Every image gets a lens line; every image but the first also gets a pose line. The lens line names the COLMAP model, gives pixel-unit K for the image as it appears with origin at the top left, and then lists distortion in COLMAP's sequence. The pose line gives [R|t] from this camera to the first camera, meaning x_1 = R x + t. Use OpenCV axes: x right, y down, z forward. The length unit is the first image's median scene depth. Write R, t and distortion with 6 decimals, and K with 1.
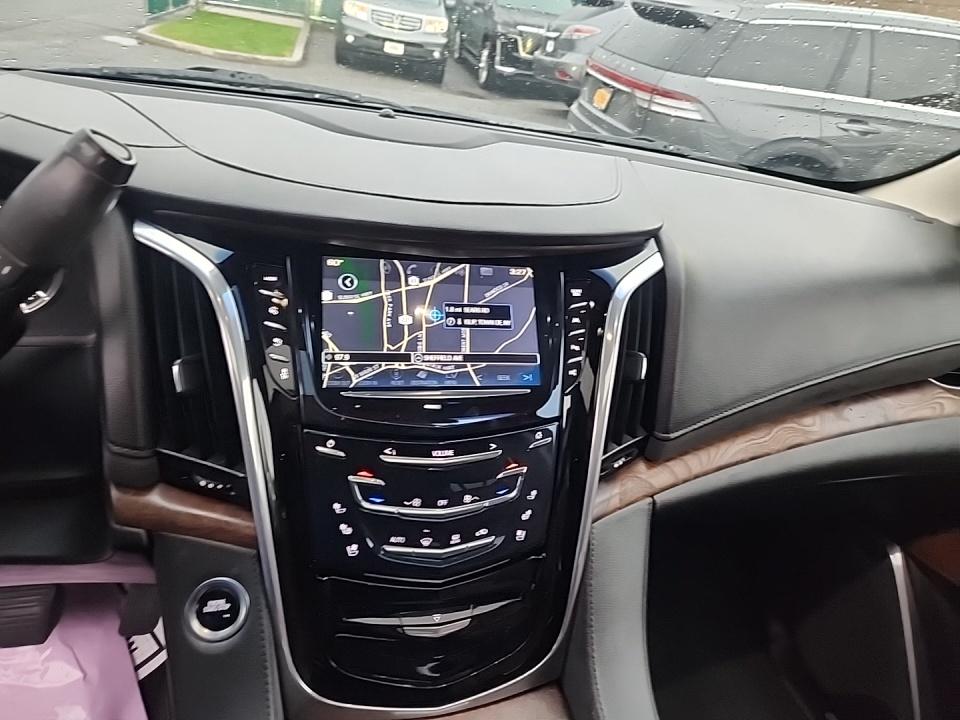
lens RADIAL K [[642.4, 0, 492.0], [0, 642.4, 361.6], [0, 0, 1]] dist [0.083091, -0.080895]
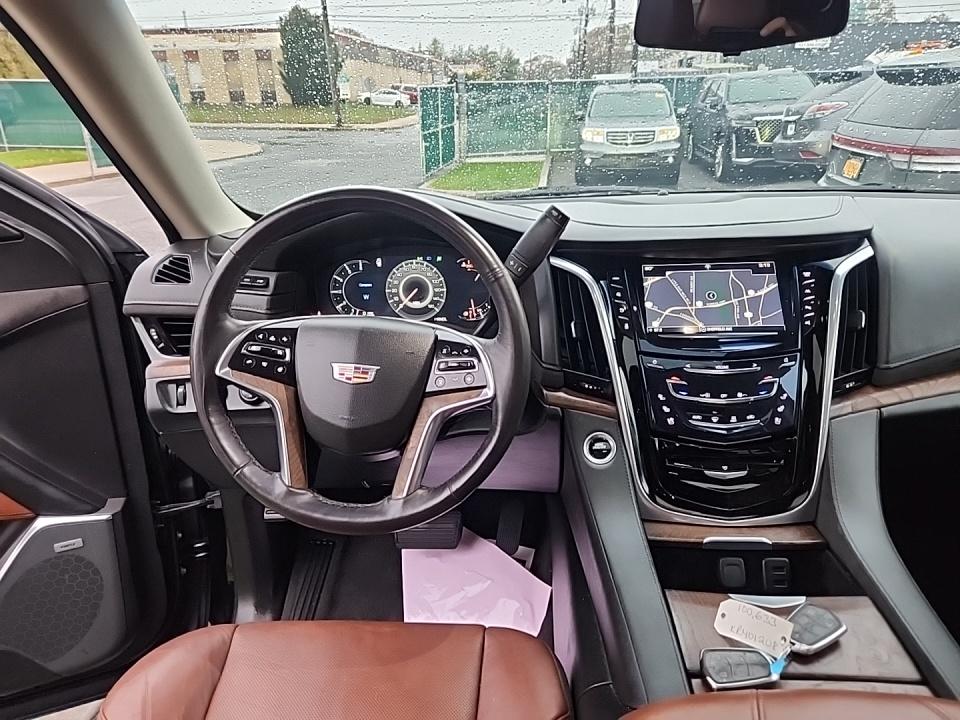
lens RADIAL K [[642.4, 0, 492.0], [0, 642.4, 361.6], [0, 0, 1]] dist [0.083091, -0.080895]
pose [[0.931411, -0.067234, -0.357704, -0.026938], [0.011282, 0.987651, -0.156262, 0.361867], [0.363793, 0.141509, 0.920668, -0.729704]]
